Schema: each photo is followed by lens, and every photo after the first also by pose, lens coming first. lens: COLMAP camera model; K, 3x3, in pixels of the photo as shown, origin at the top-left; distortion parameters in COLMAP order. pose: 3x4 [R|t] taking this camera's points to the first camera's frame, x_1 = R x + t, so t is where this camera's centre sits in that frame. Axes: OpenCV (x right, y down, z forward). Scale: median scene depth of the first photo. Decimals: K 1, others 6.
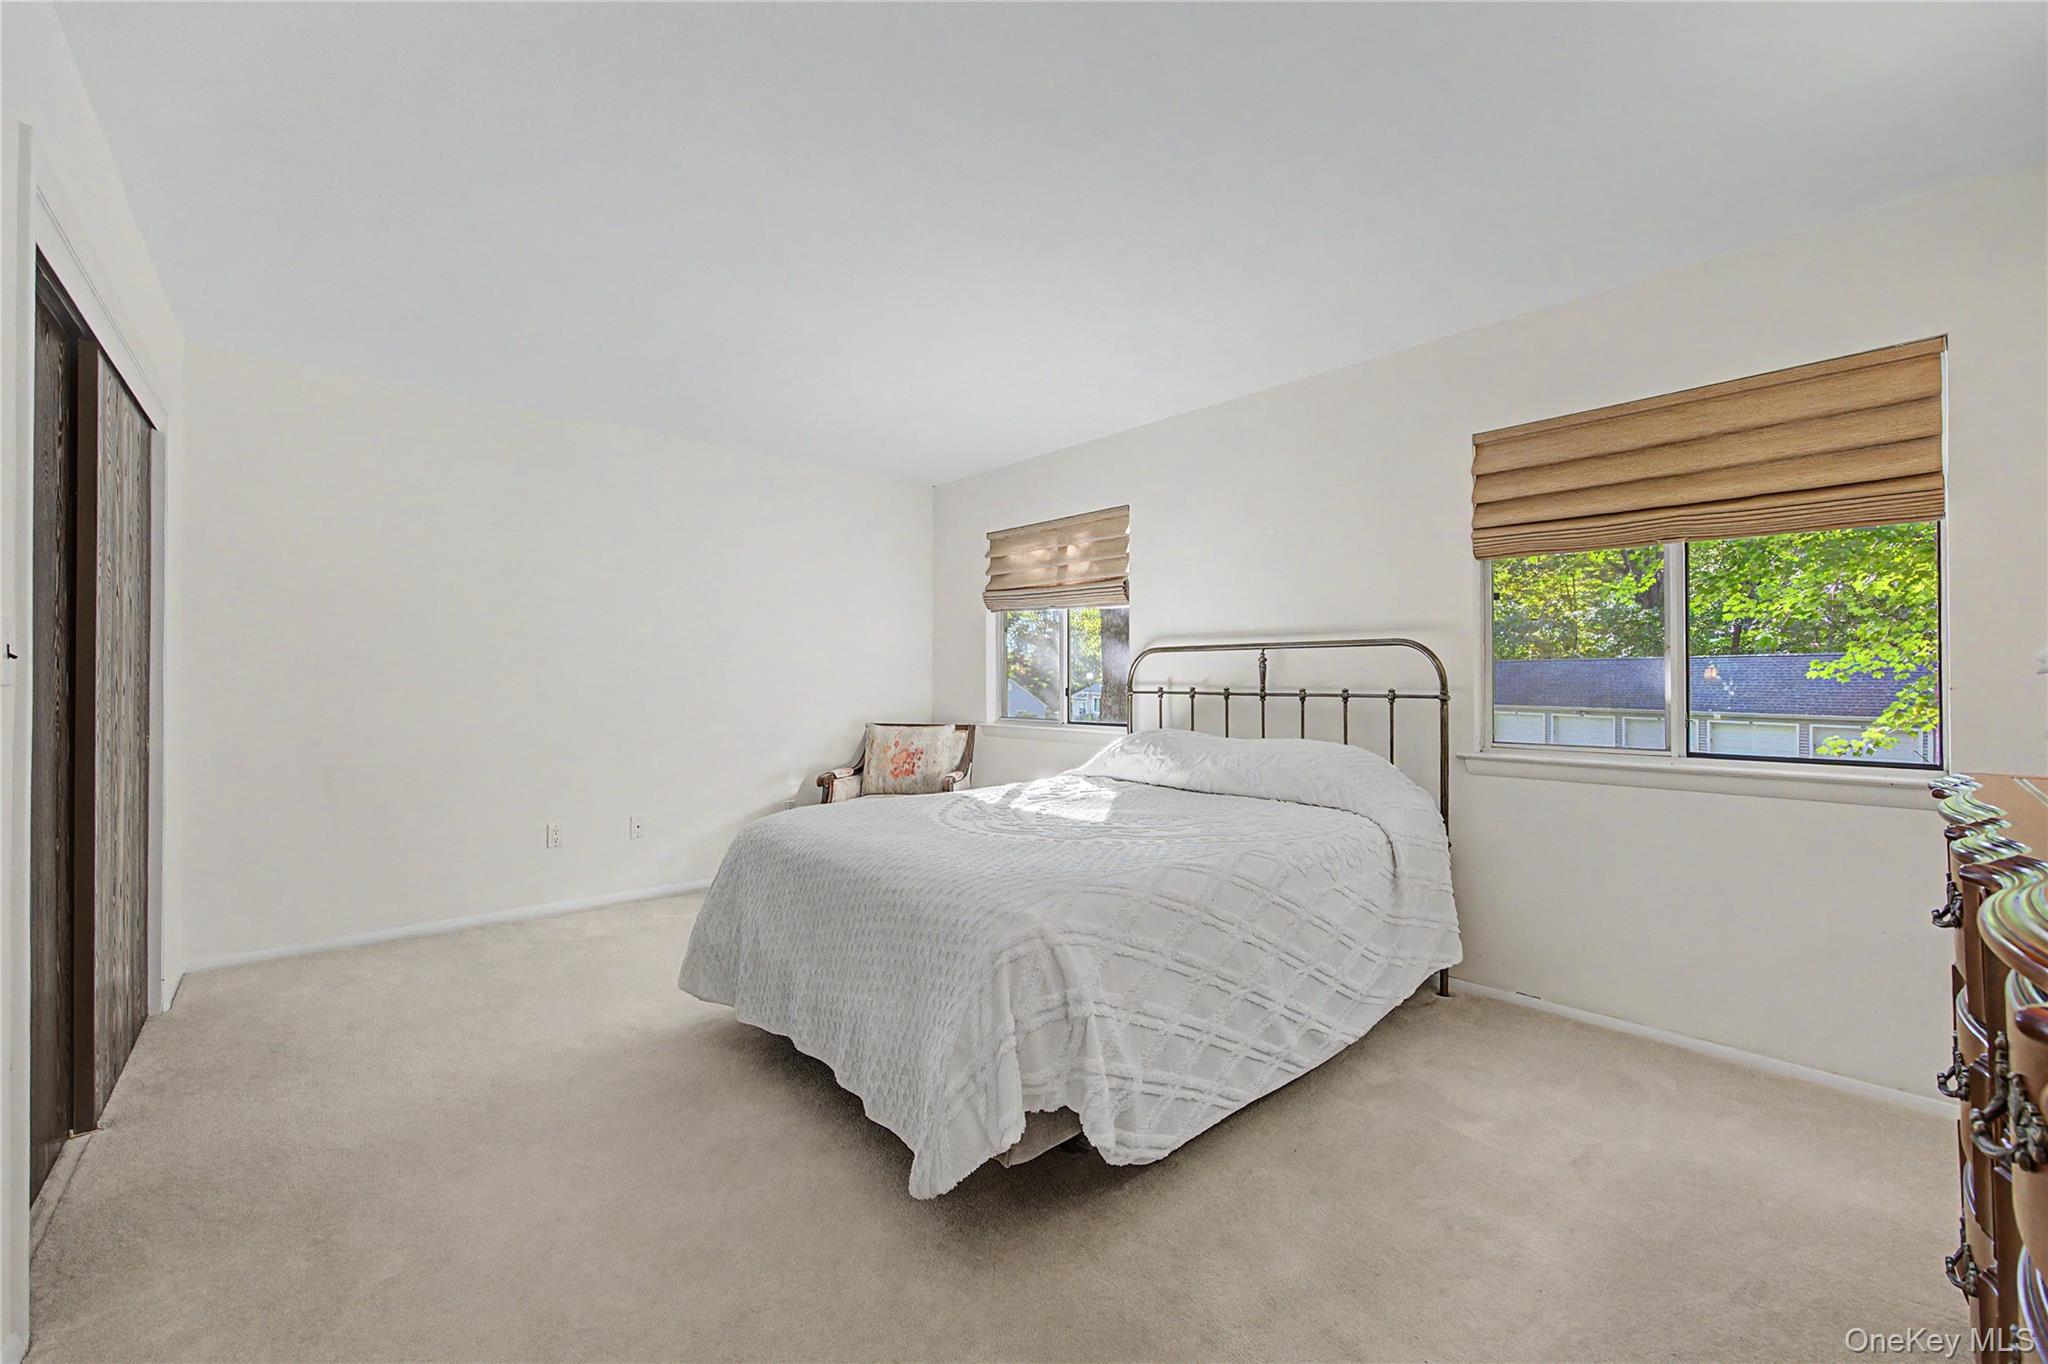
lens RADIAL K [[800.1, 0, 1036.4], [0, 800.1, 688.4], [0, 0, 1]] dist [-0.022861, 0.006544]
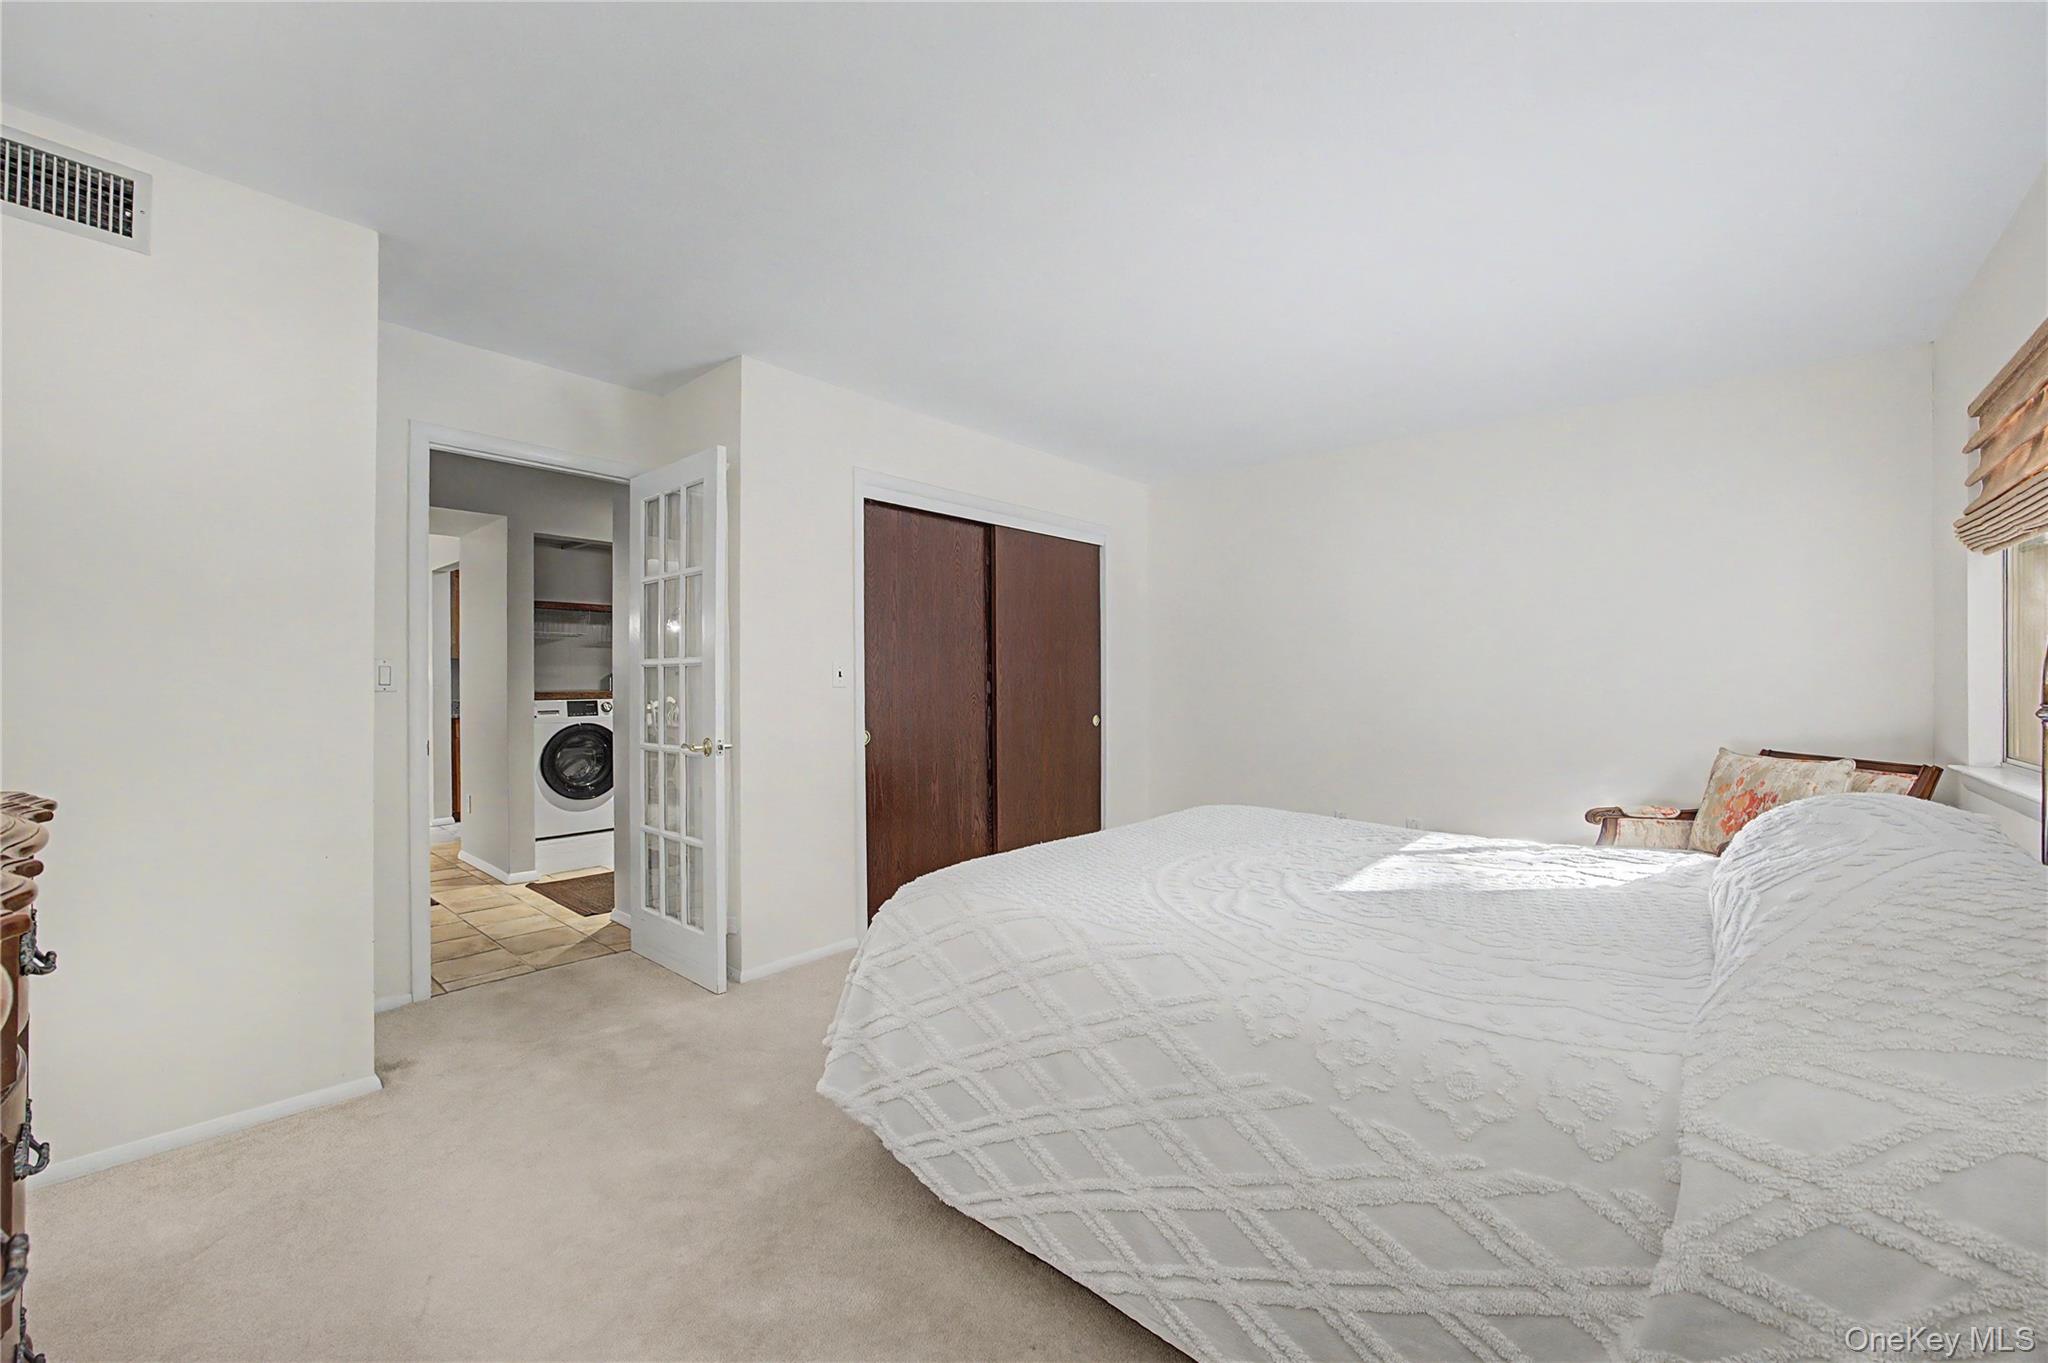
lens RADIAL K [[800.1, 0, 1037.2], [0, 800.1, 677.1], [0, 0, 1]] dist [-0.022861, 0.006544]
pose [[0.144934, -0.005322, -0.989427, 0.384584], [-0.000631, 0.999985, -0.005472, -0.012630], [0.989441, 0.001417, 0.144929, 0.332083]]
